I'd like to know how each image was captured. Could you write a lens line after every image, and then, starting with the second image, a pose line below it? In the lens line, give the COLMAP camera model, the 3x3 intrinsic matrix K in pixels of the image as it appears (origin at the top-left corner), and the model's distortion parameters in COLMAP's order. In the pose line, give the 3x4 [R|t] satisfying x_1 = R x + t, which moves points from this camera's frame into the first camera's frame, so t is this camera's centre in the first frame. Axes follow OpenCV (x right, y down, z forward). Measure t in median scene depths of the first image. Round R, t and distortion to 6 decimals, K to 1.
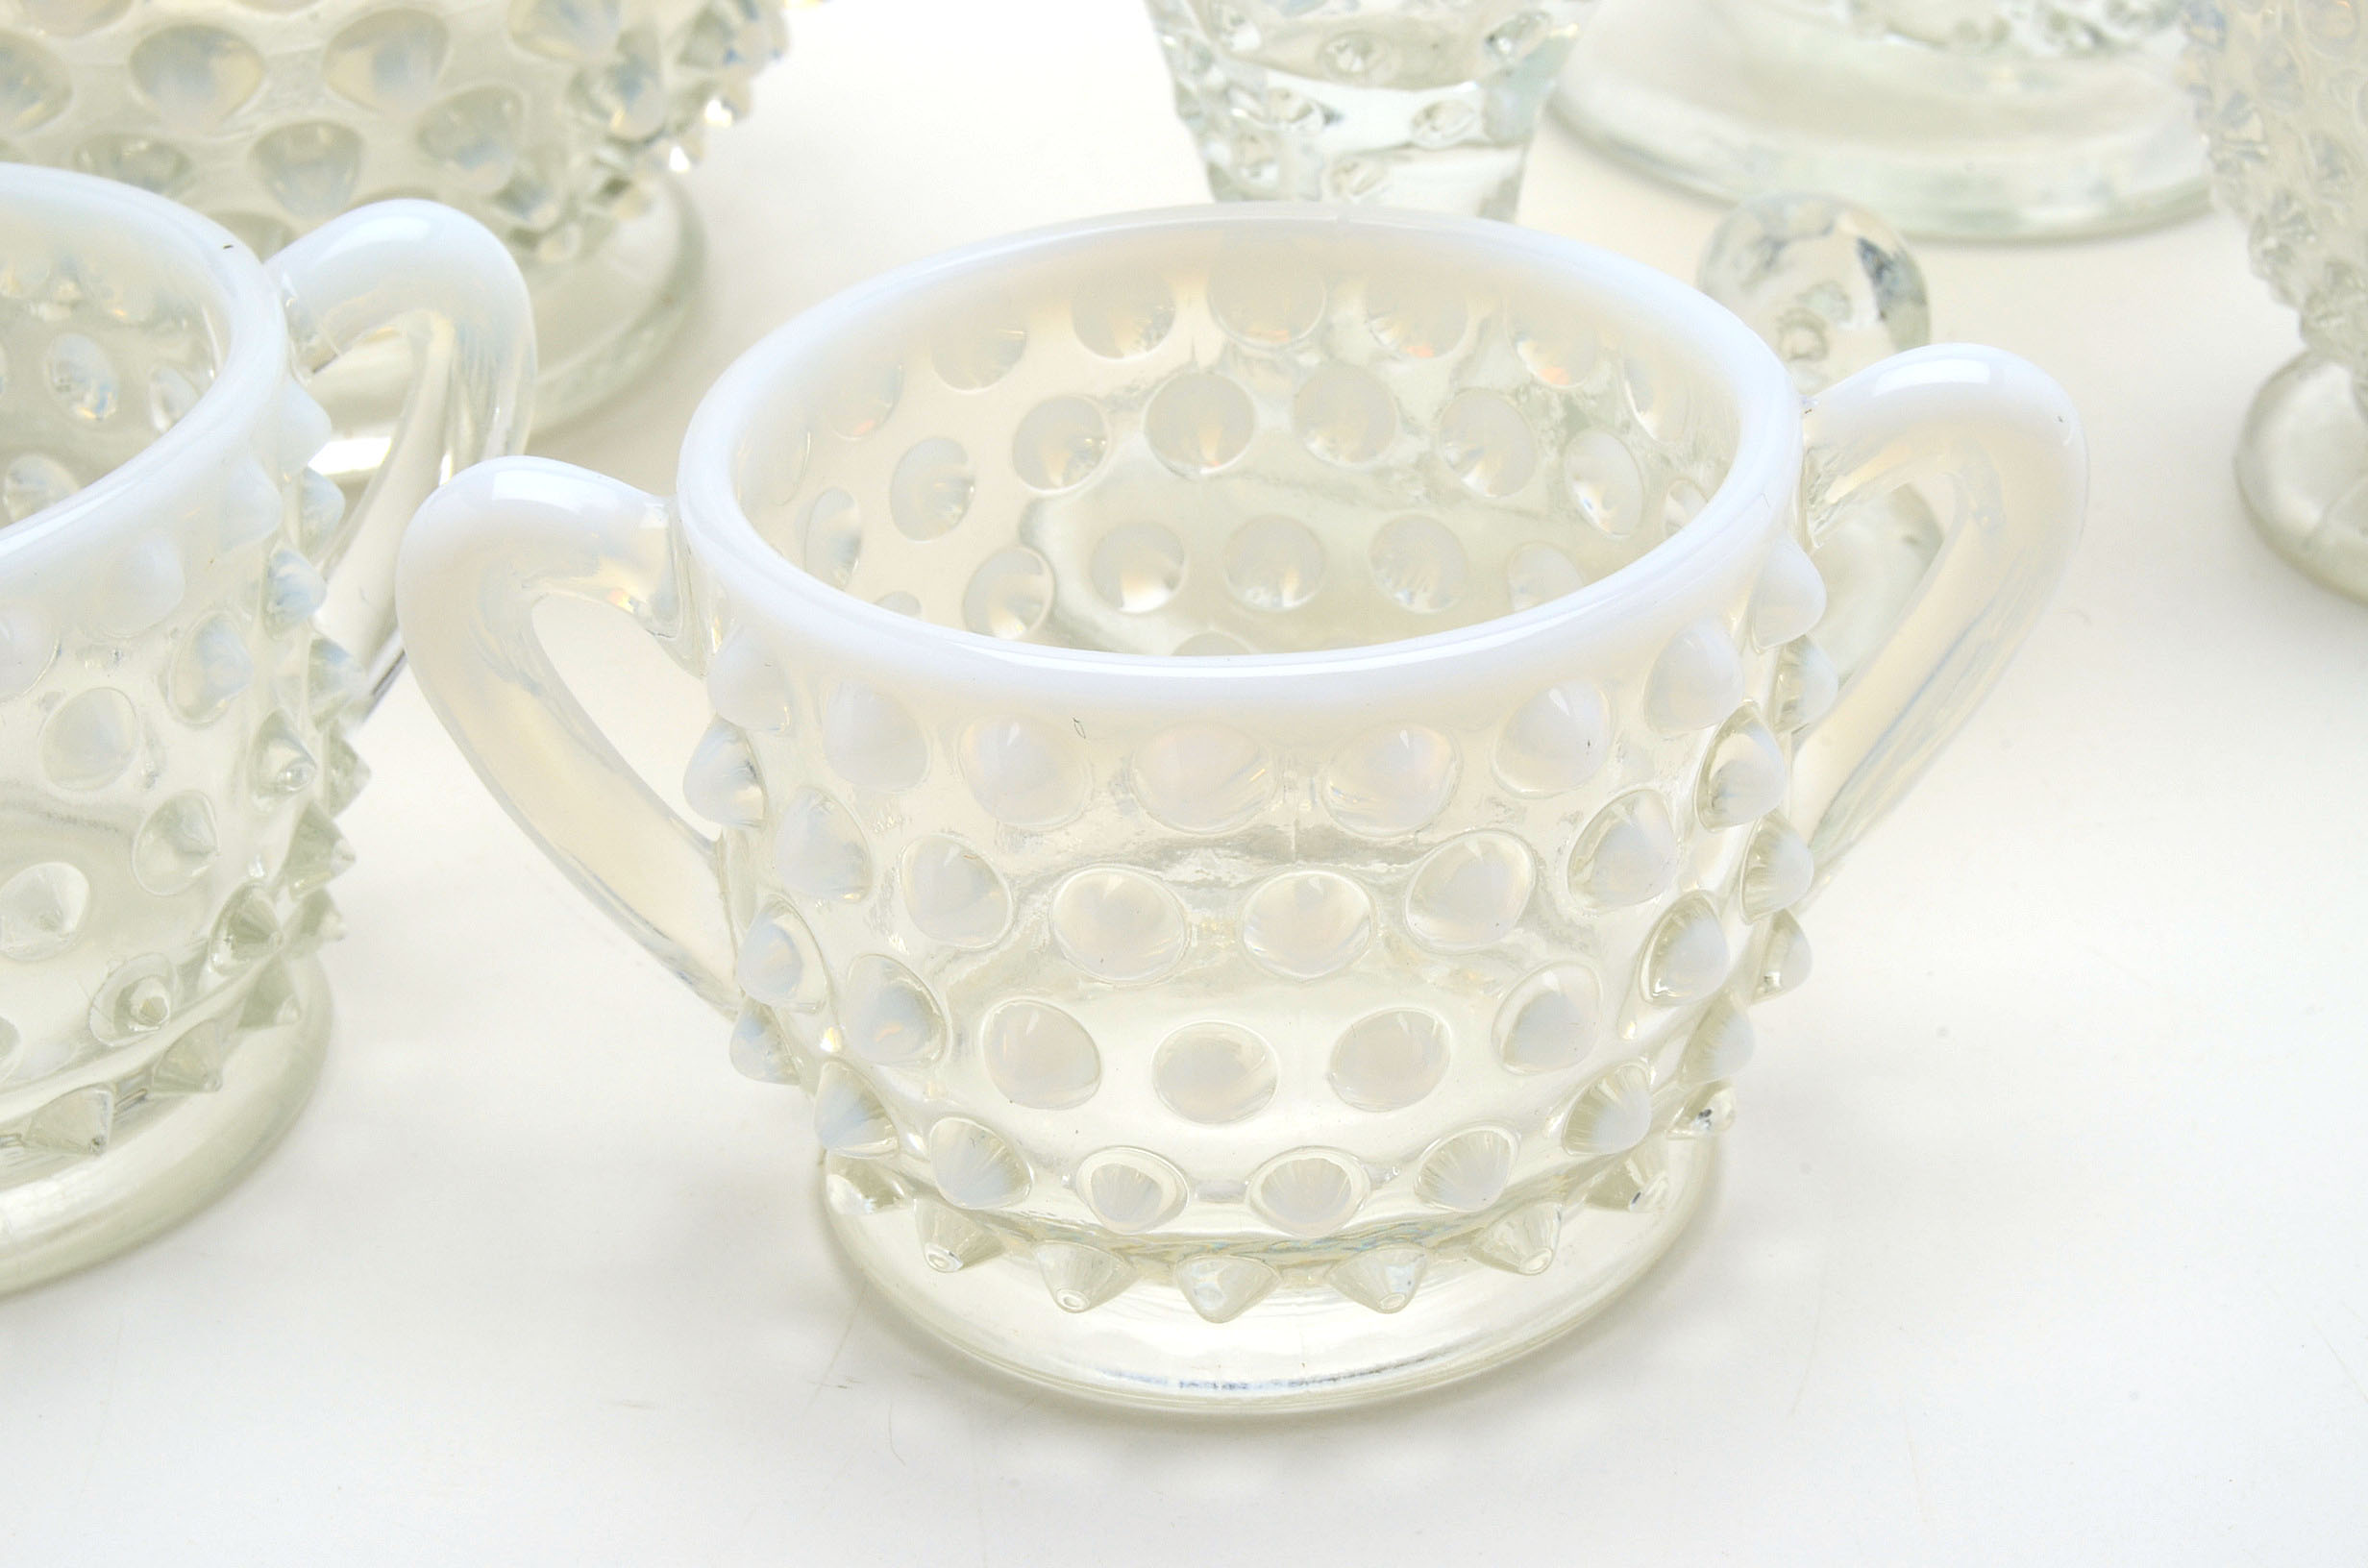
lens RADIAL K [[5412.2, 0, 1184.0], [0, 5412.2, 784.0], [0, 0, 1]] dist [0.014983, 0.336108]
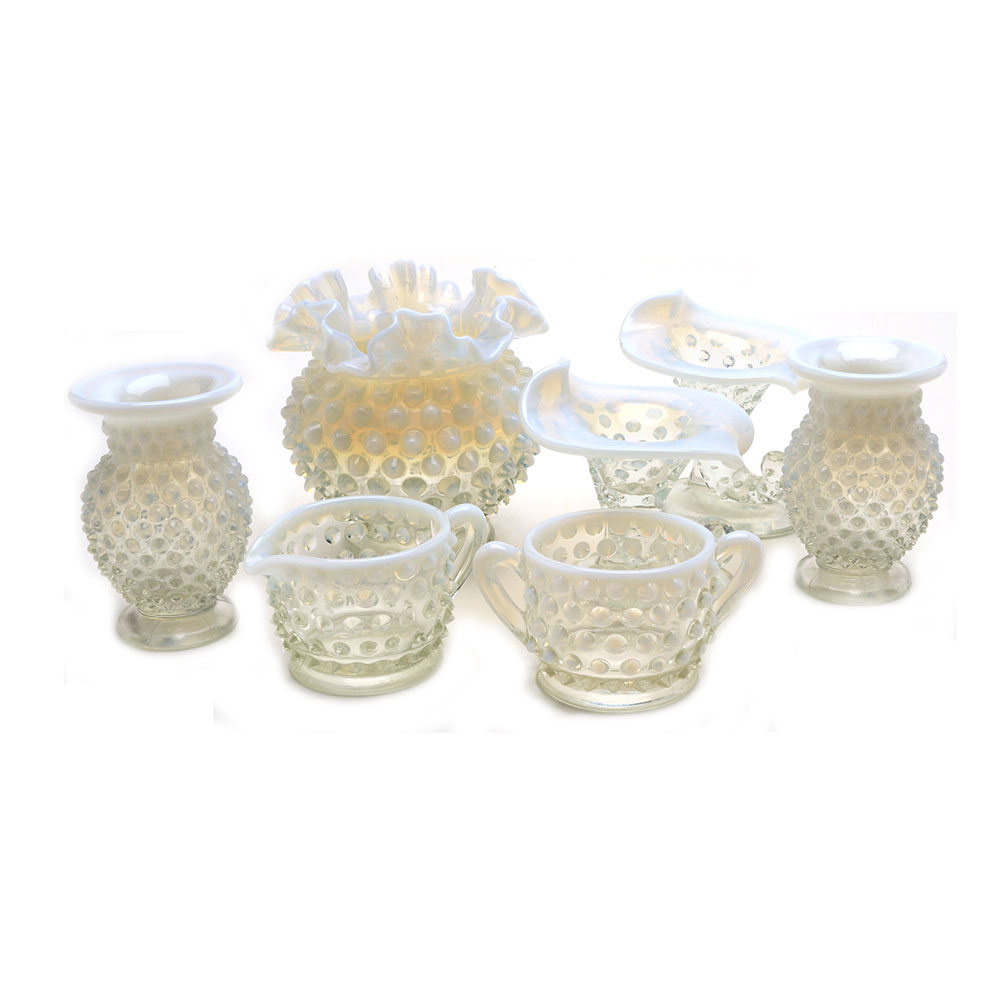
lens RADIAL K [[1664.7, 0, 500.0], [0, 1664.7, 500.0], [0, 0, 1]] dist [0.050593, 0.031558]
pose [[0.999413, 0.034229, -0.001575, -0.108089], [-0.033937, 0.982453, -0.183399, 0.207901], [-0.004730, 0.183345, 0.983037, -0.712619]]
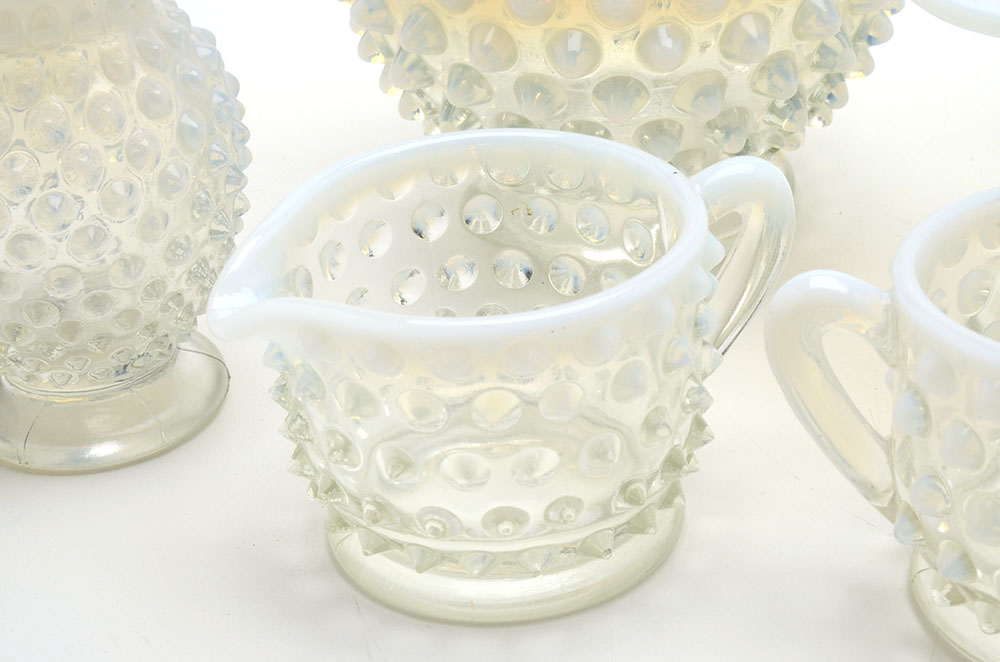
lens RADIAL K [[2285.9, 0, 500.0], [0, 2285.9, 331.0], [0, 0, 1]] dist [0.014983, 0.336108]
pose [[0.993886, 0.051785, -0.097515, -0.151650], [-0.054682, 0.998131, -0.027279, -0.000065], [0.095920, 0.032444, 0.994860, 0.012614]]
